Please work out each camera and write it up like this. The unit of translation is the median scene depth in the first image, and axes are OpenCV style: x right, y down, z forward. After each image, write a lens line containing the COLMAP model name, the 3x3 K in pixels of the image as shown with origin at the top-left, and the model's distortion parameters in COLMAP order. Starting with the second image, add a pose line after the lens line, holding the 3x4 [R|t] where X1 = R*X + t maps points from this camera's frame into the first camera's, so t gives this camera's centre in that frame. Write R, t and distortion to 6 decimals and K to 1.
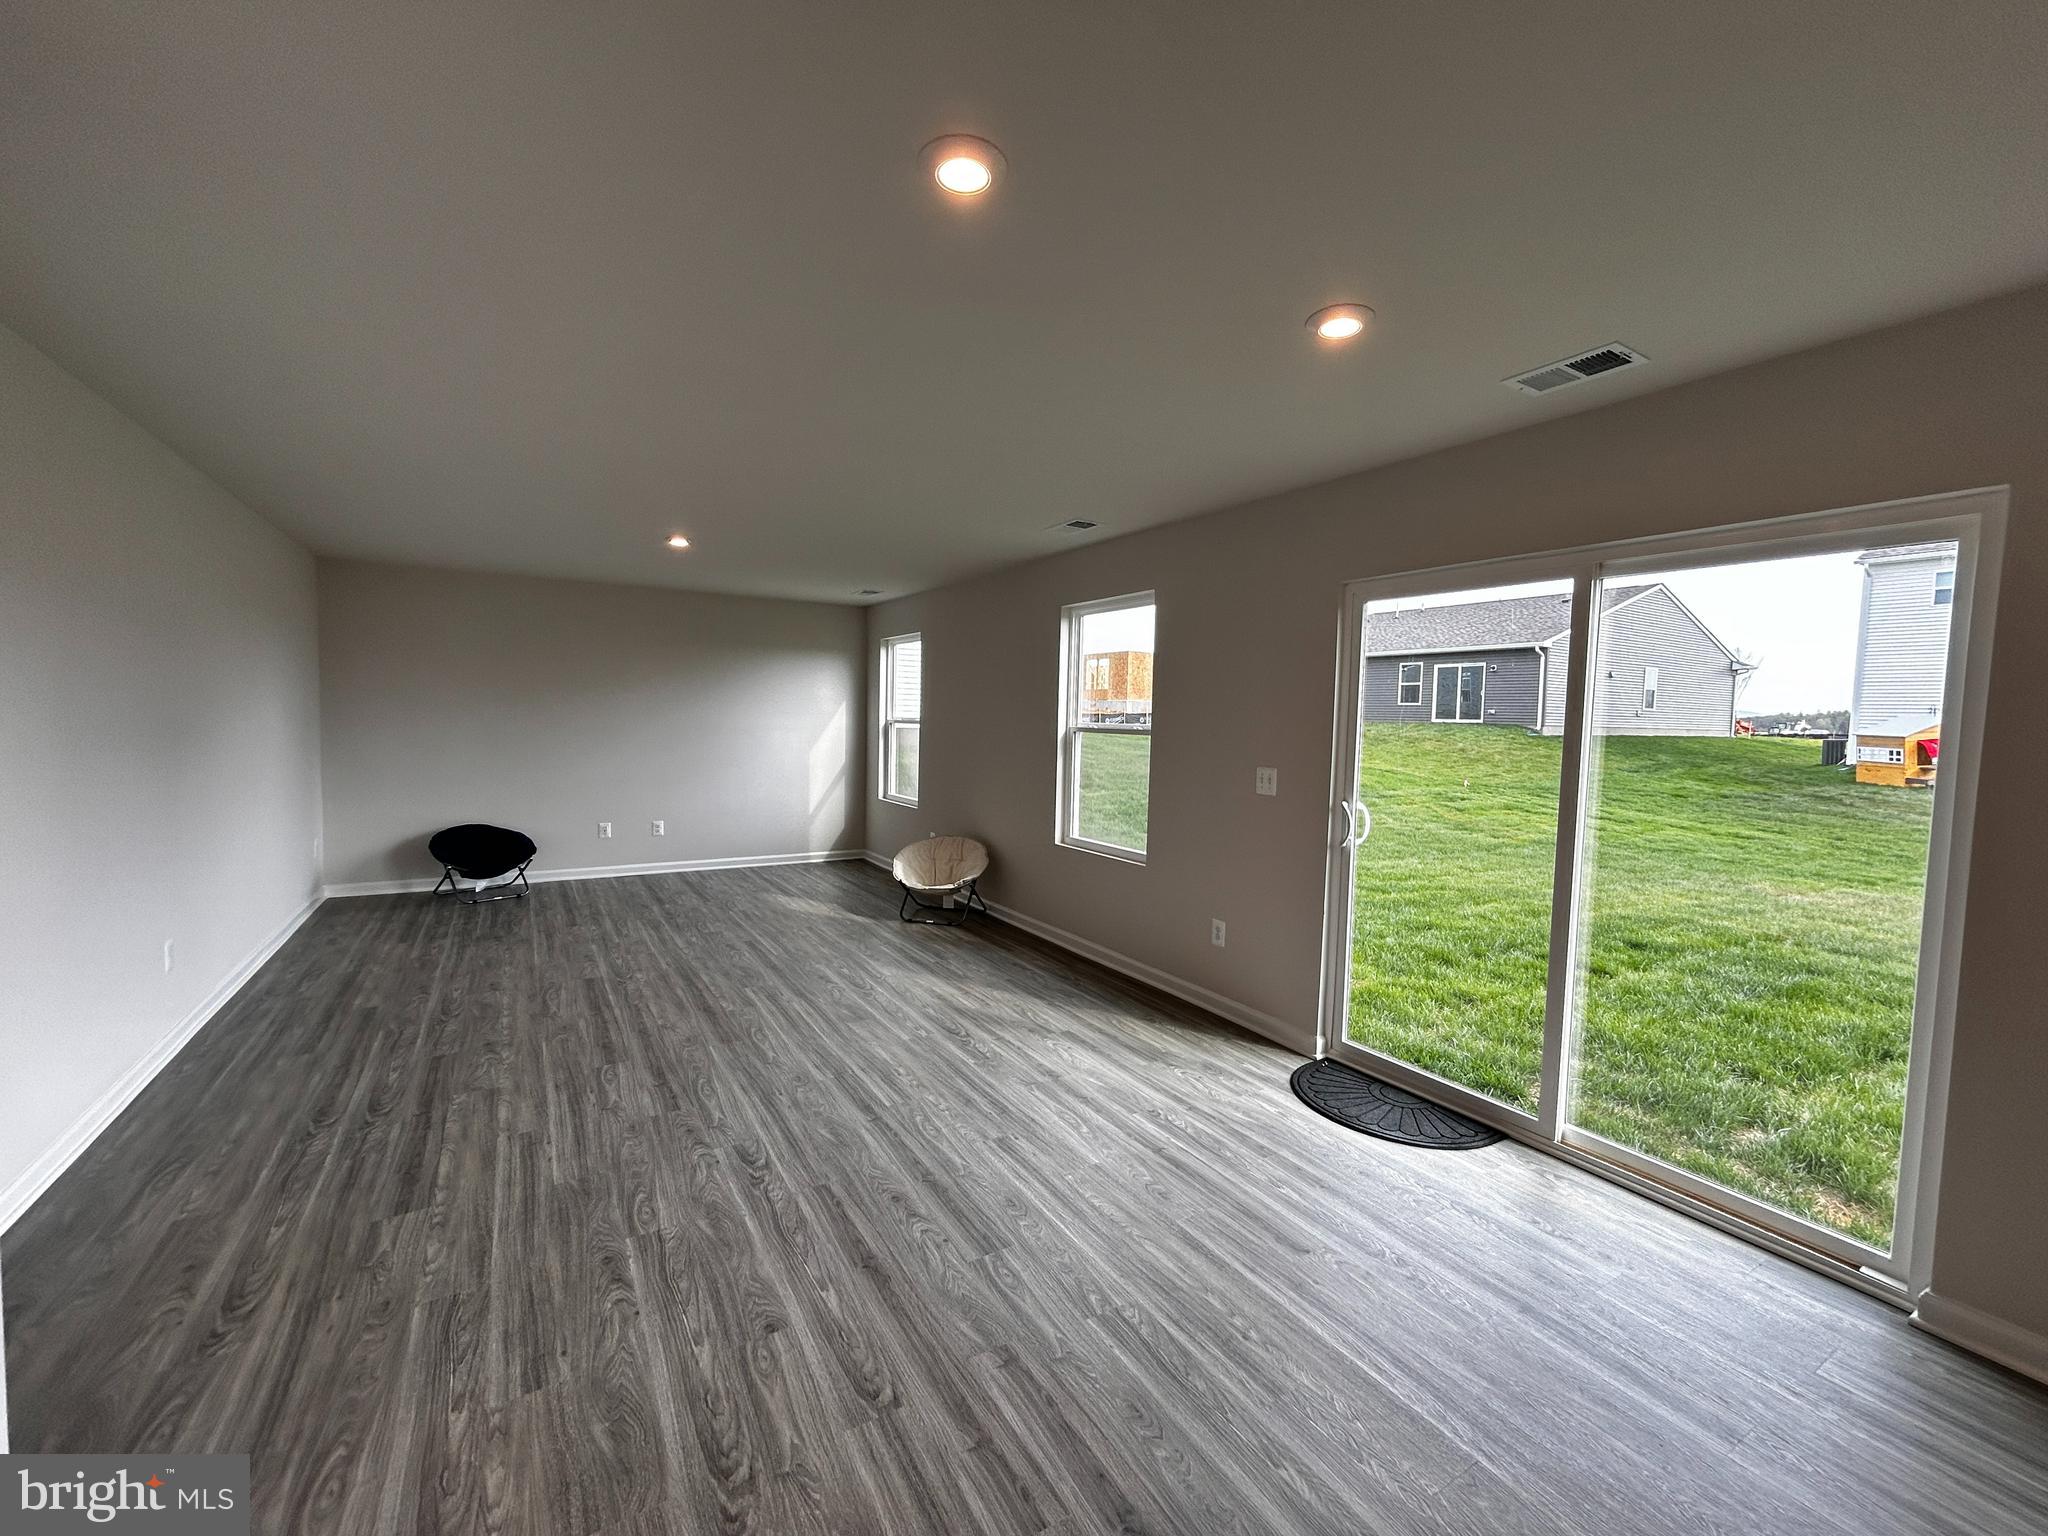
lens RADIAL K [[833.7, 0, 1017.7], [0, 833.7, 766.9], [0, 0, 1]] dist [0.000104, 0.000288]
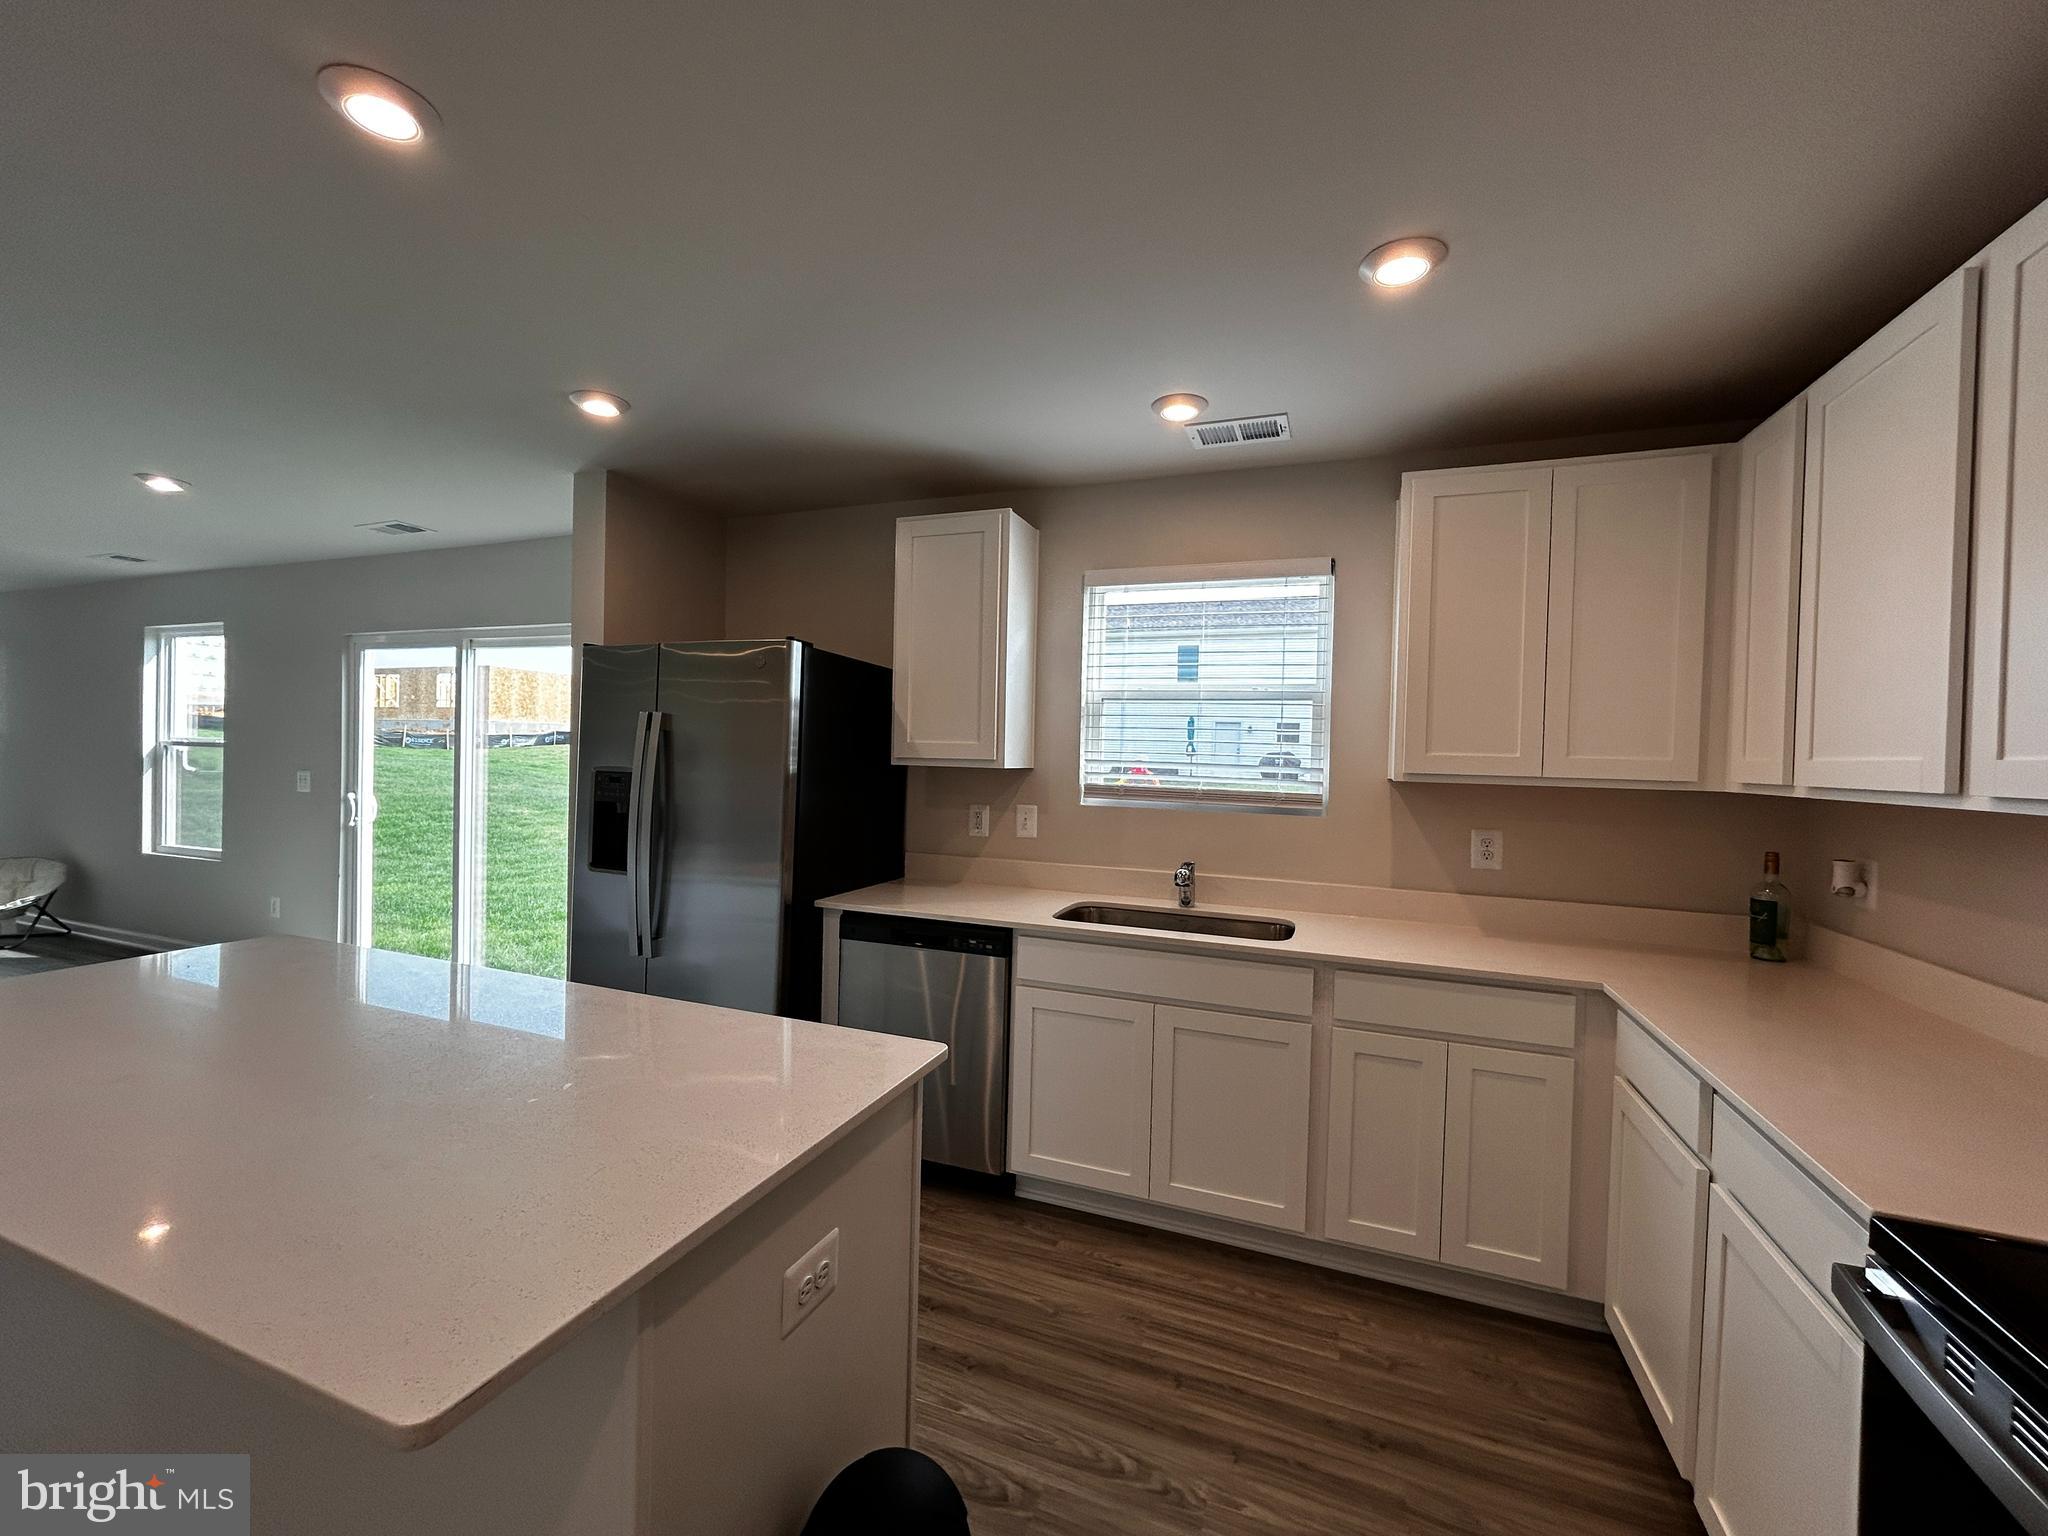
lens RADIAL K [[833.7, 0, 1017.7], [0, 833.7, 766.9], [0, 0, 1]] dist [0.000104, 0.000288]
pose [[0.794104, -0.013830, 0.607625, 0.415653], [0.031192, 0.999351, -0.018019, 0.054894], [-0.606981, 0.033262, 0.794020, -0.736771]]
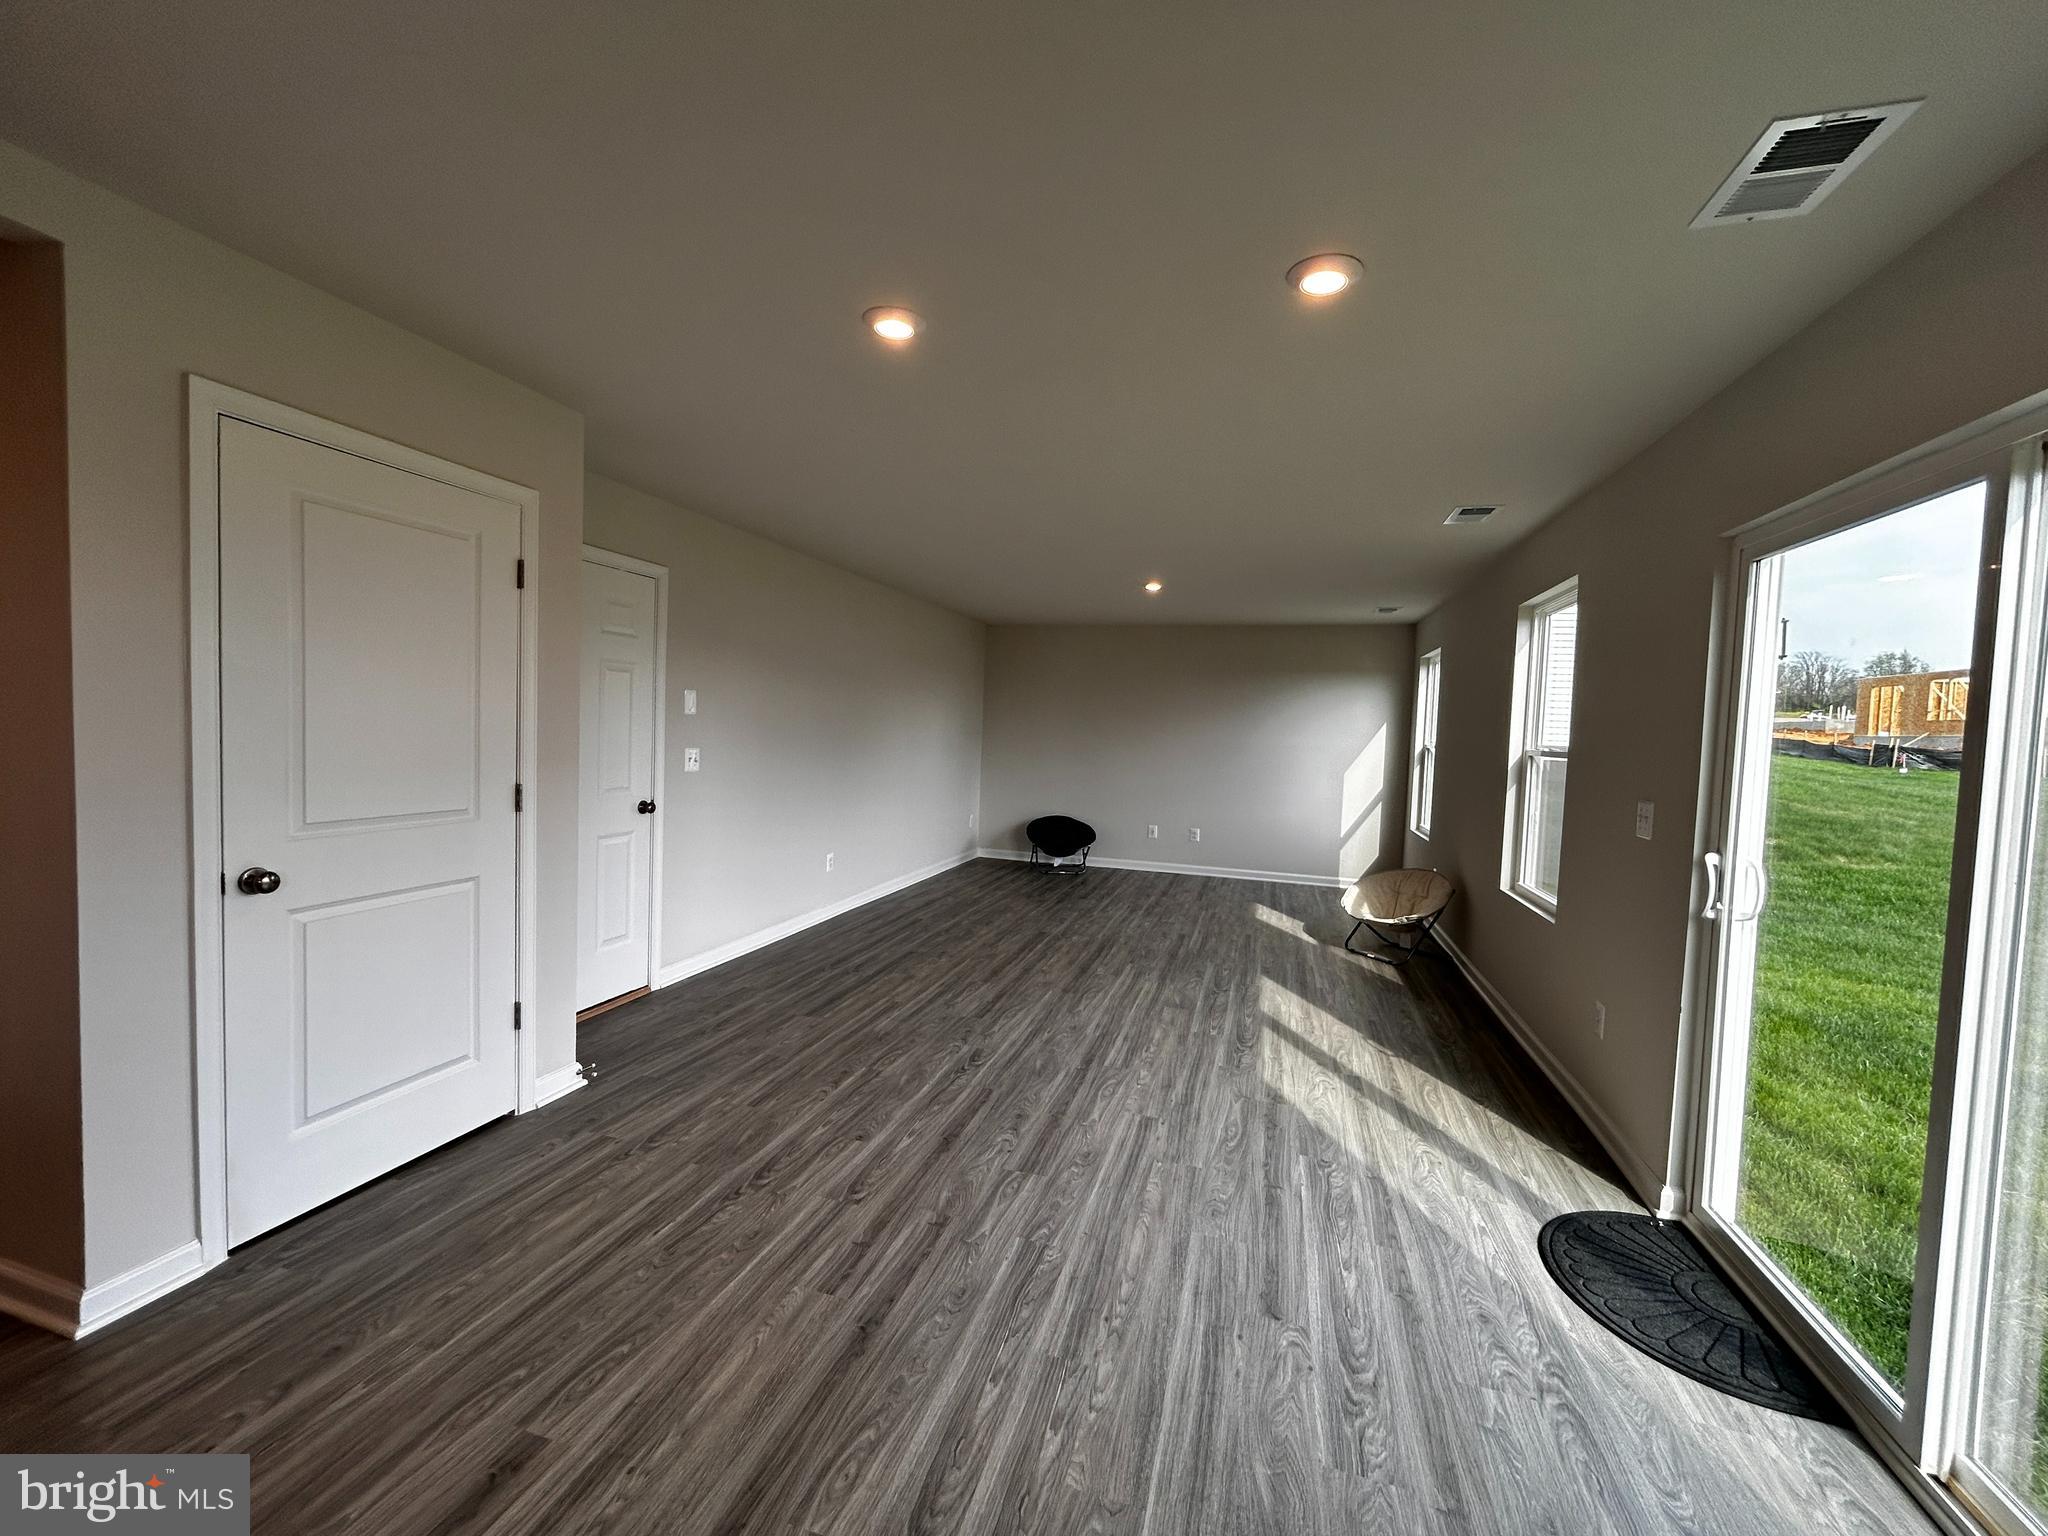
lens RADIAL K [[833.7, 0, 1017.7], [0, 833.7, 766.9], [0, 0, 1]] dist [0.000104, 0.000288]
pose [[0.668057, 0.038665, -0.743105, 0.500901], [-0.066865, 0.997728, -0.008199, 0.013305], [0.741100, 0.055166, 0.669125, 0.105079]]
